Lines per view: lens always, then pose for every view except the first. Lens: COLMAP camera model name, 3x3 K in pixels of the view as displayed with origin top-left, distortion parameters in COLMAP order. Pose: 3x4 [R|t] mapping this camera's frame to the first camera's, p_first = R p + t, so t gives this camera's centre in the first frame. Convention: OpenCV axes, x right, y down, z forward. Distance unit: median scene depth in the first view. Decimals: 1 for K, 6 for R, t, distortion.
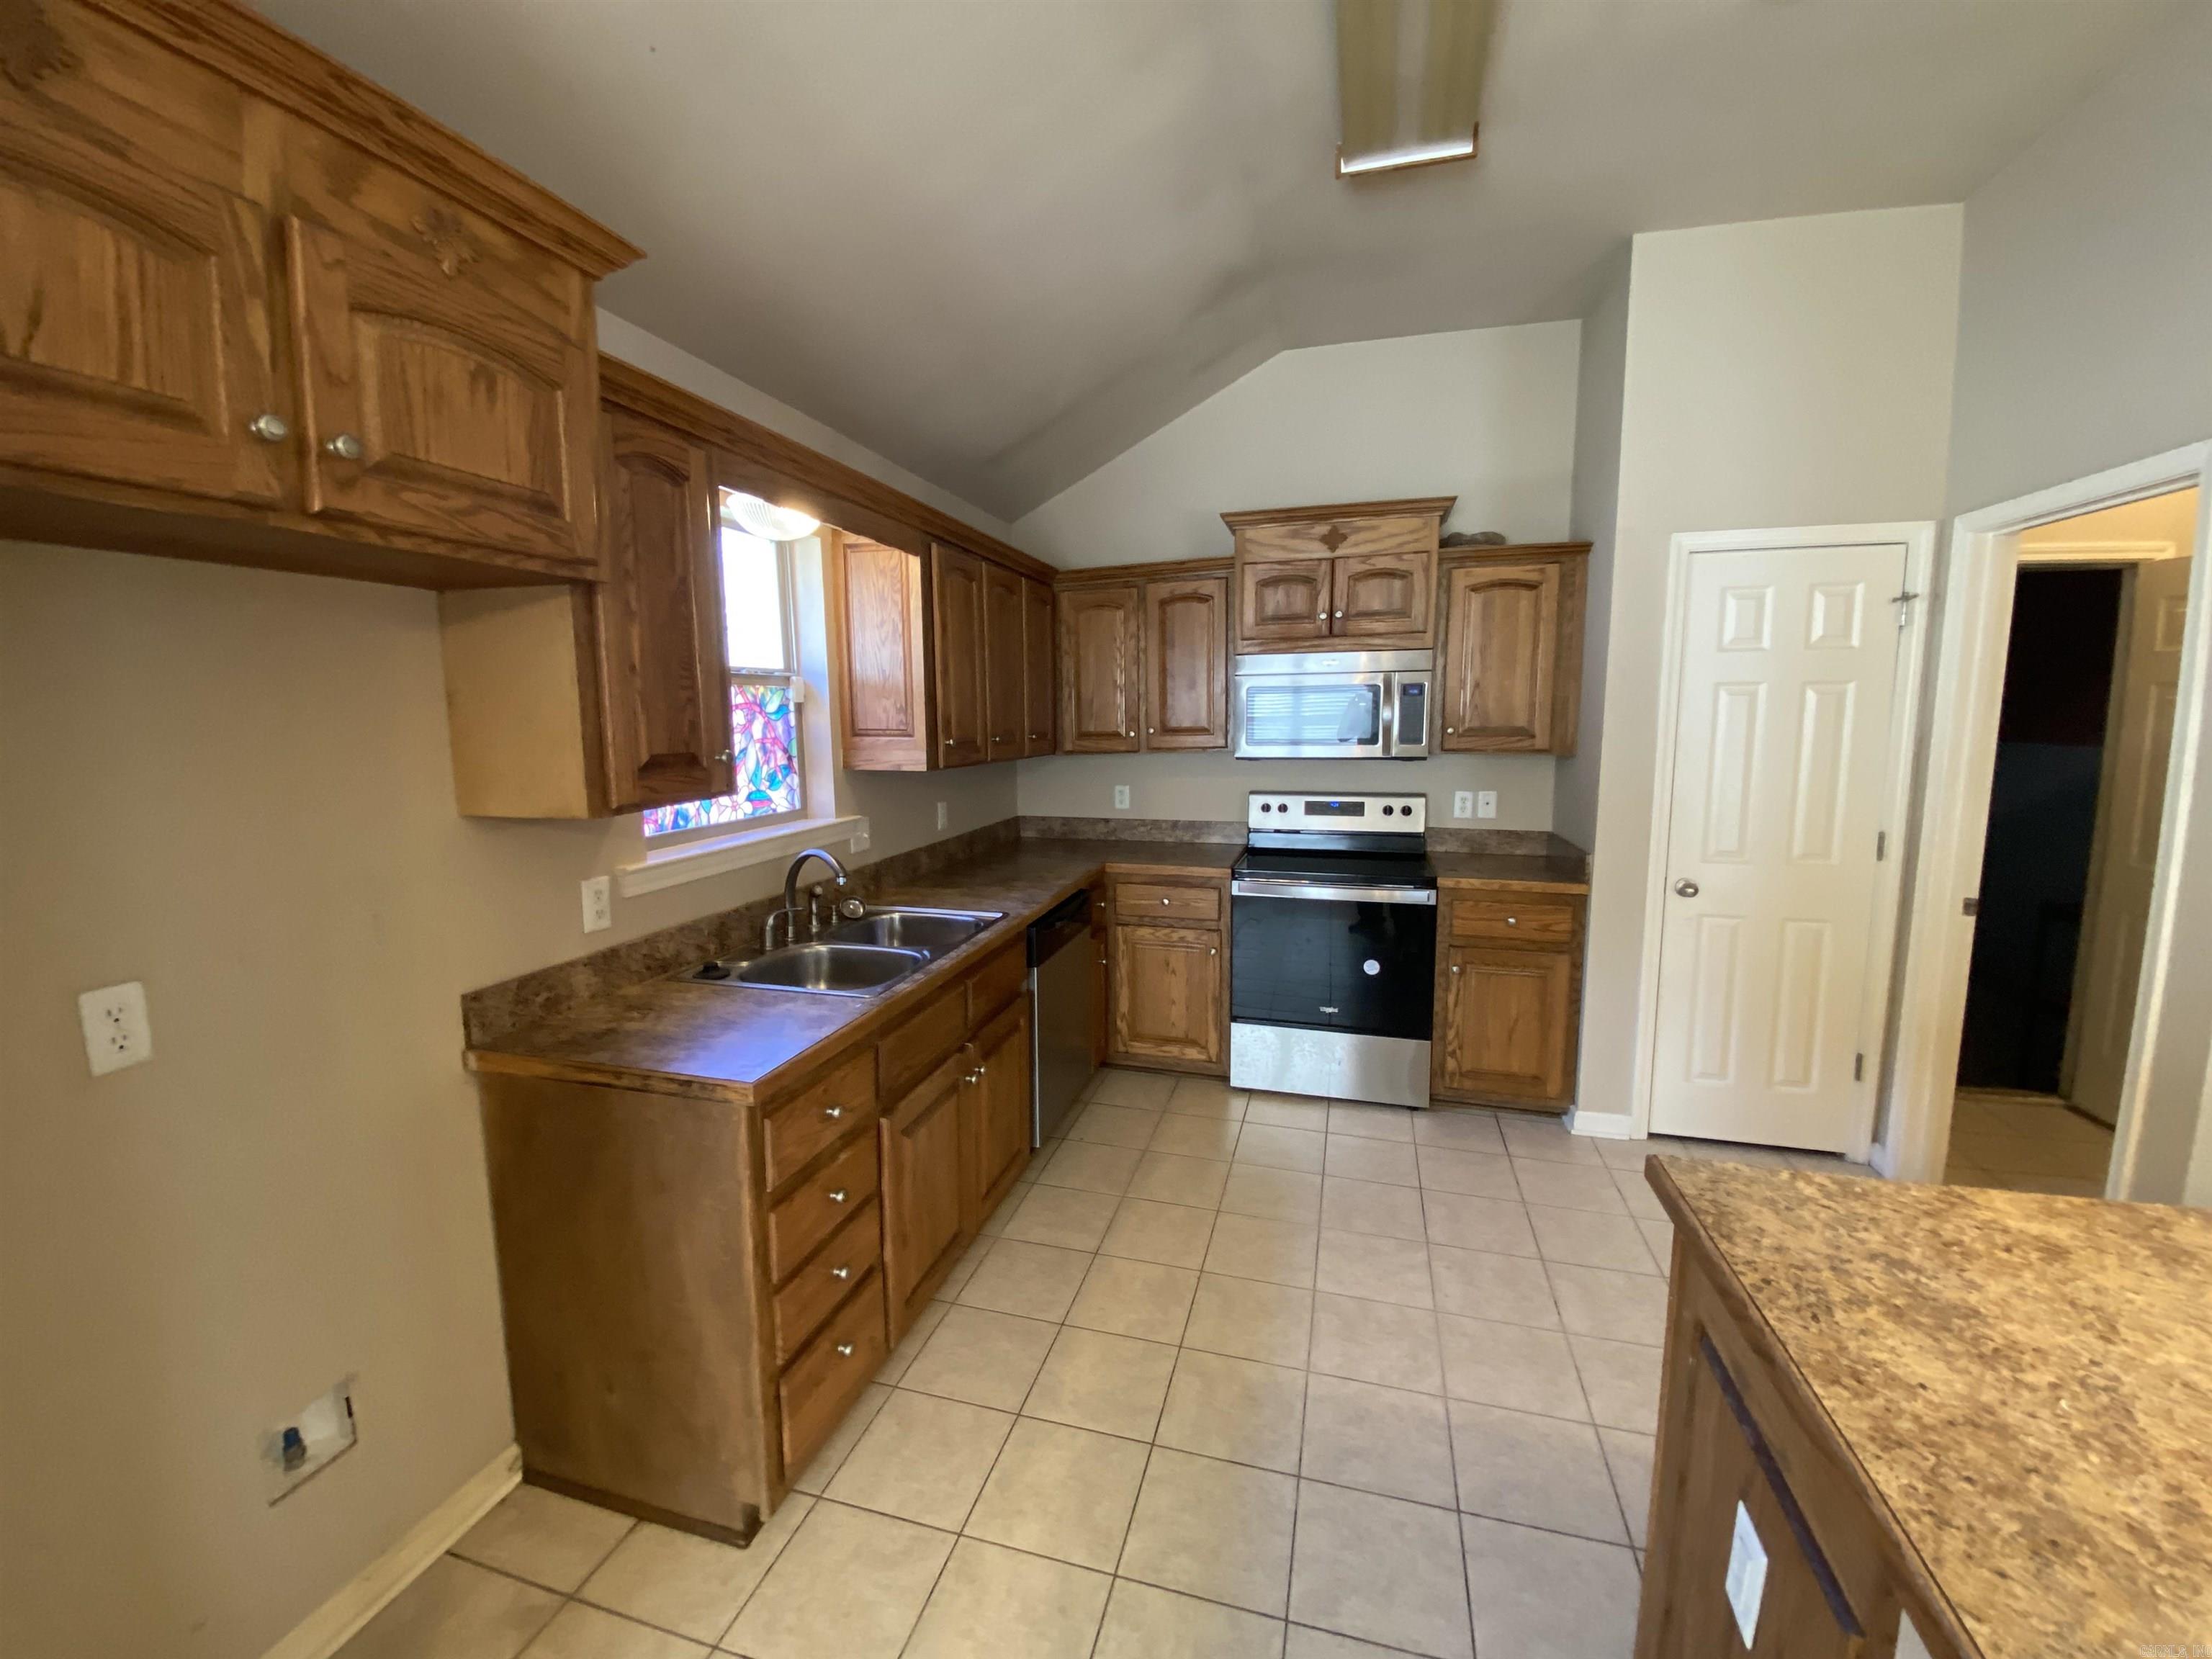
lens RADIAL K [[891.6, 0, 1096.5], [0, 891.6, 816.5], [0, 0, 1]] dist [0.025757, -0.027202]
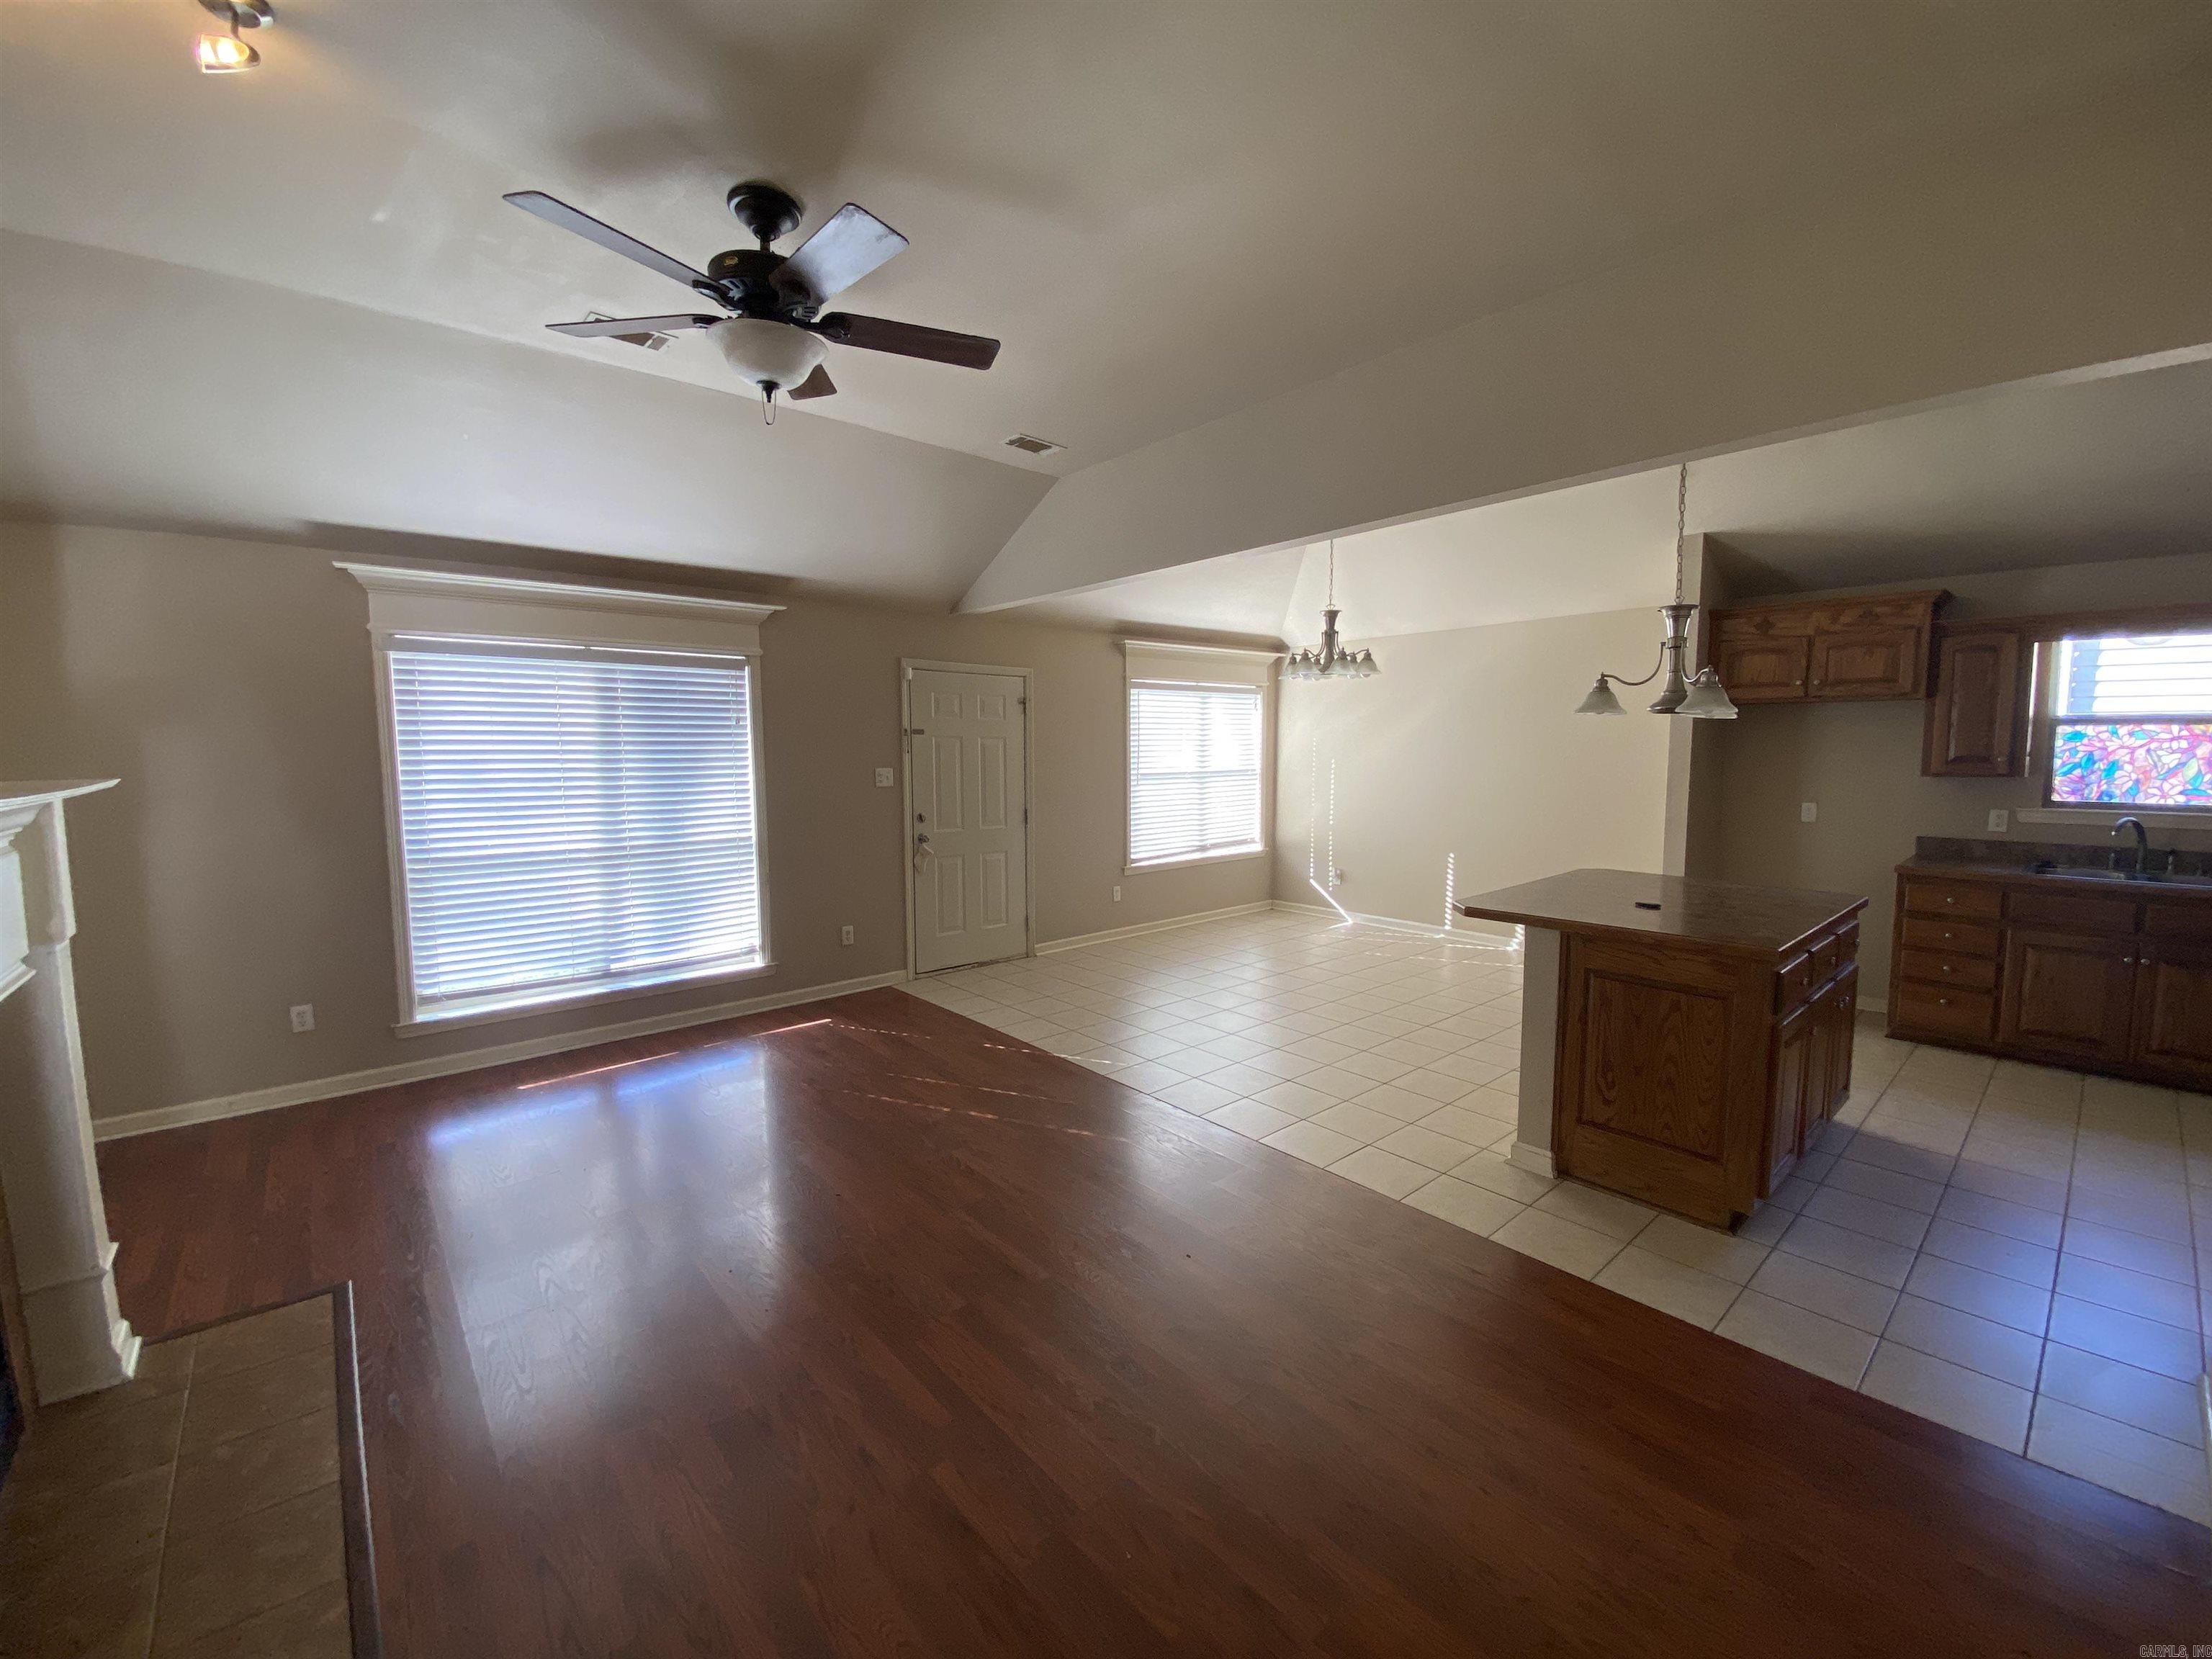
lens RADIAL K [[899.1, 0, 1106.0], [0, 899.1, 829.5], [0, 0, 1]] dist [-0.000553, -0.012257]
pose [[-0.525945, 0.090370, -0.845704, 1.866793], [-0.091063, 0.982640, 0.161635, -0.030655], [0.845629, 0.162024, -0.508585, 0.140459]]
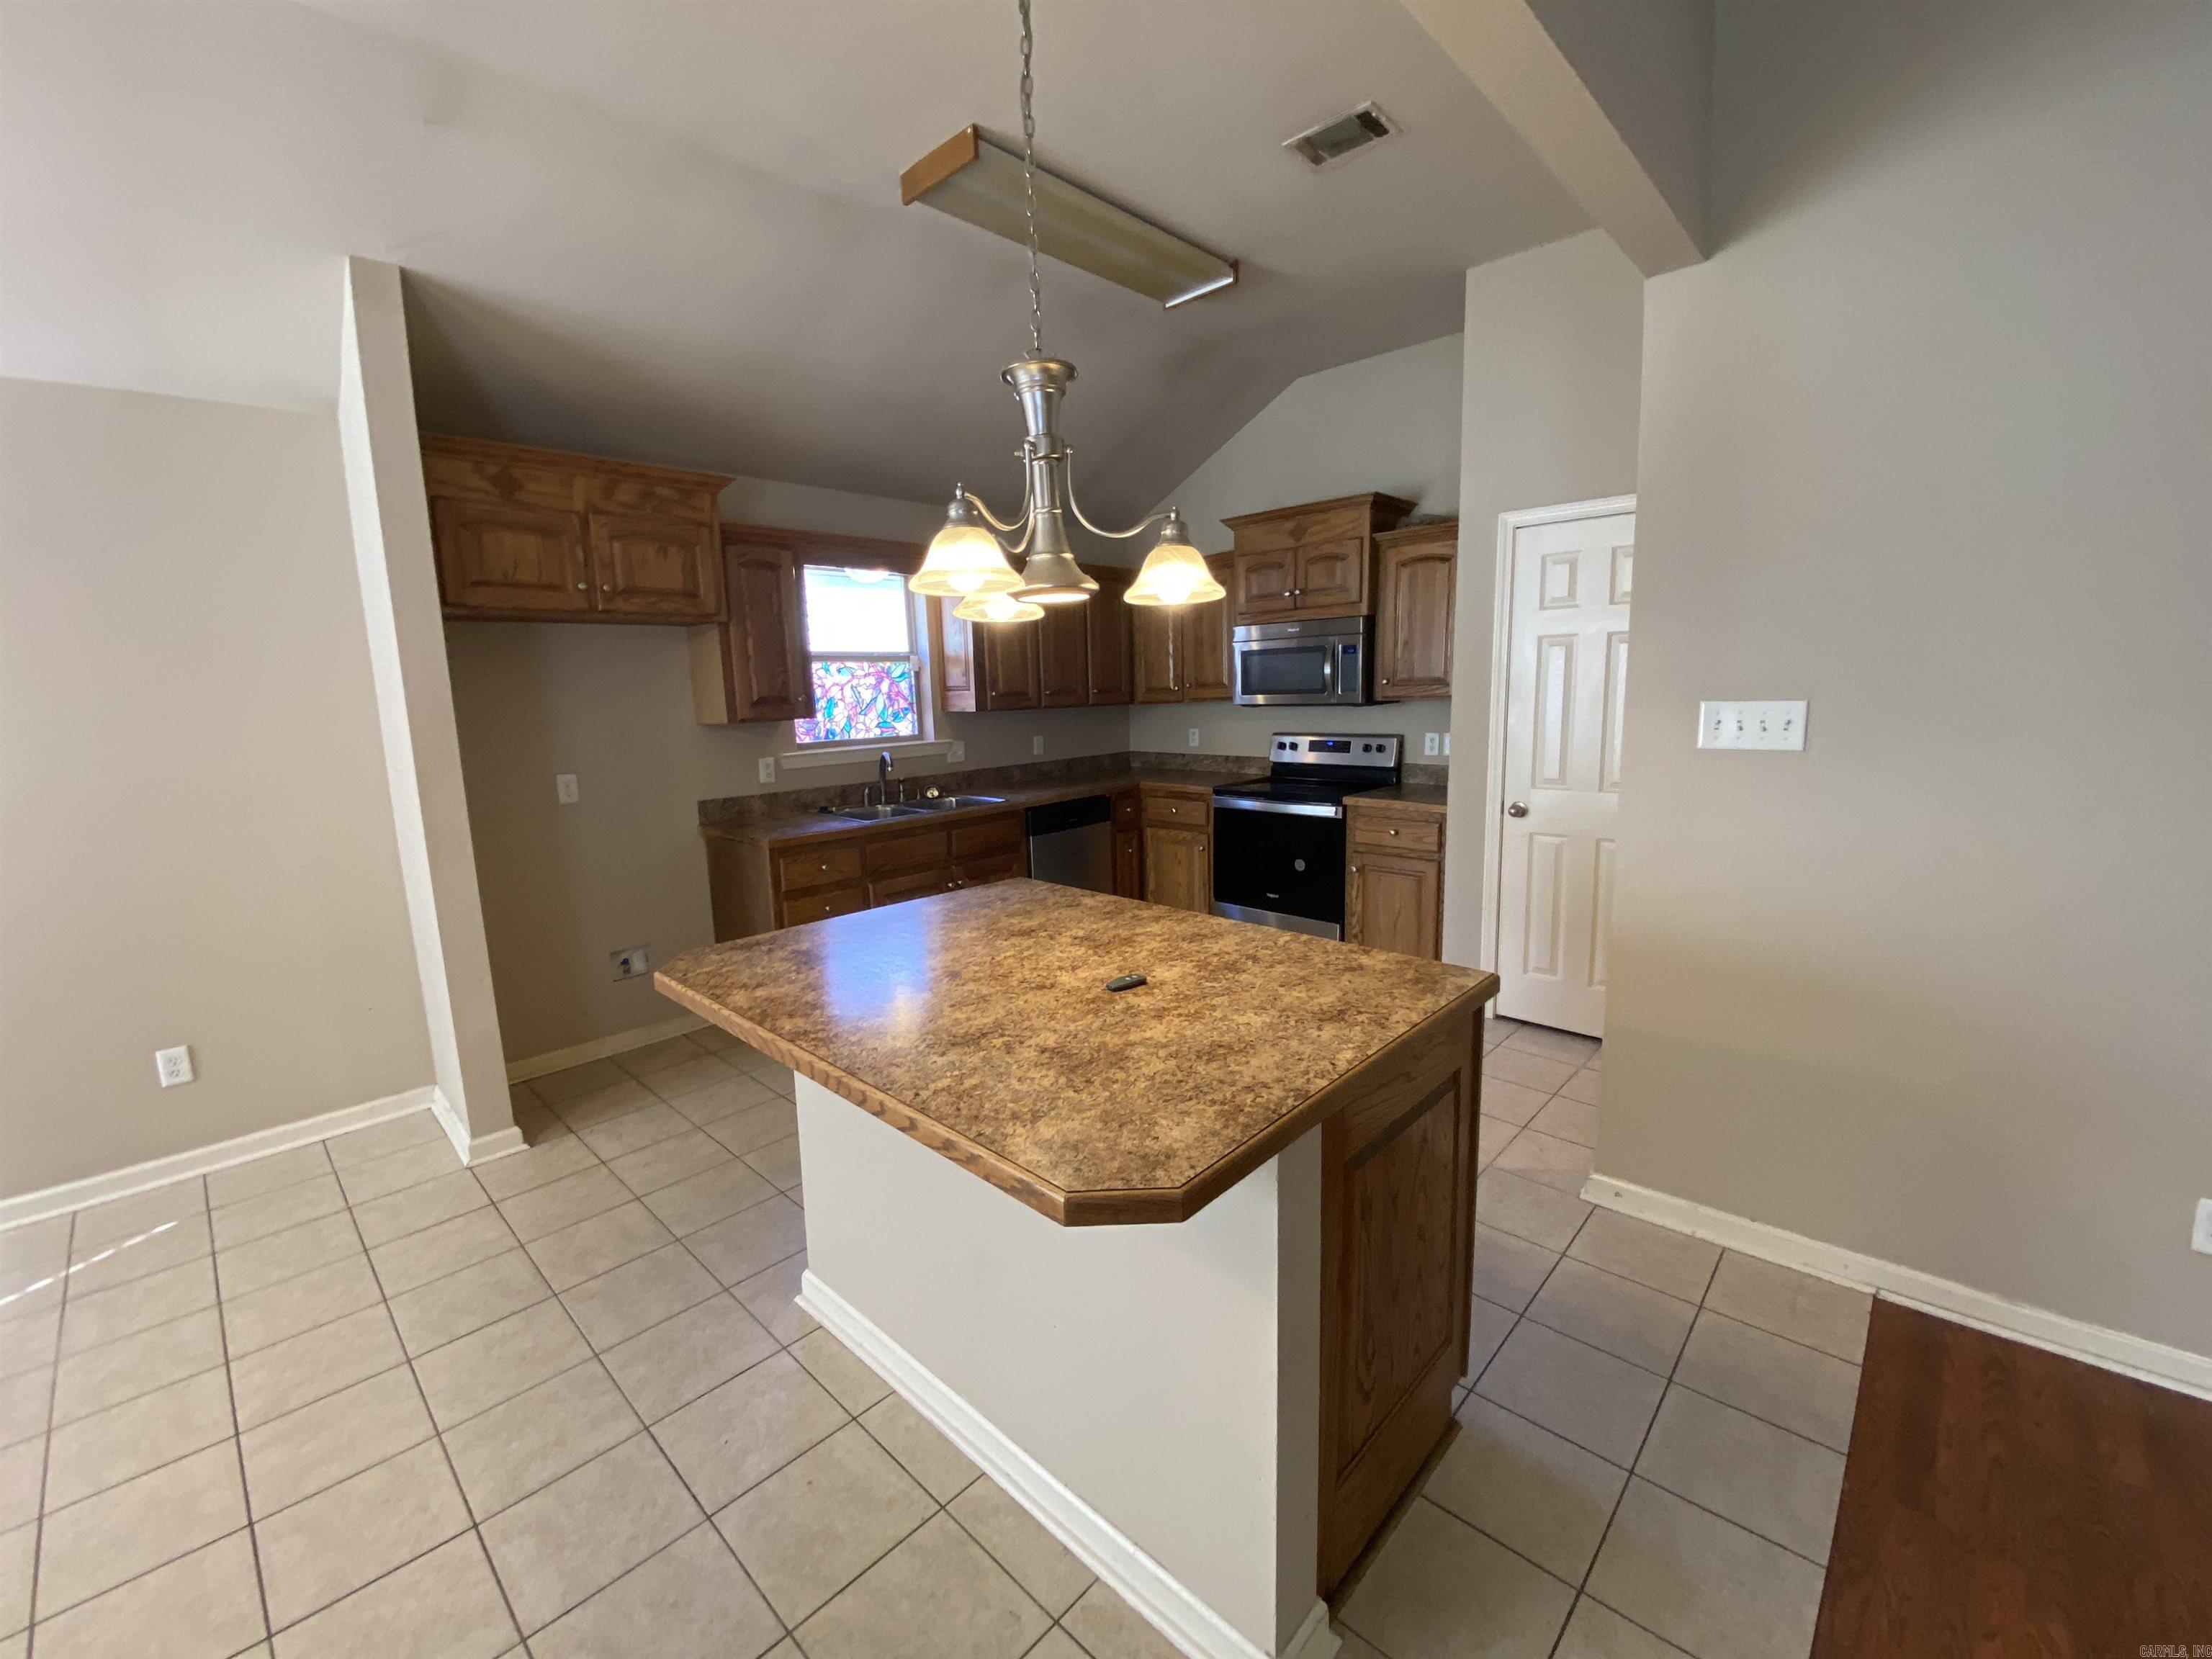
lens RADIAL K [[891.6, 0, 1096.5], [0, 891.6, 816.5], [0, 0, 1]] dist [0.025757, -0.027202]
pose [[0.884509, 0.052345, -0.463578, 0.761915], [-0.034933, 0.998327, 0.046074, 0.057379], [0.465214, -0.024559, 0.884857, -0.340287]]
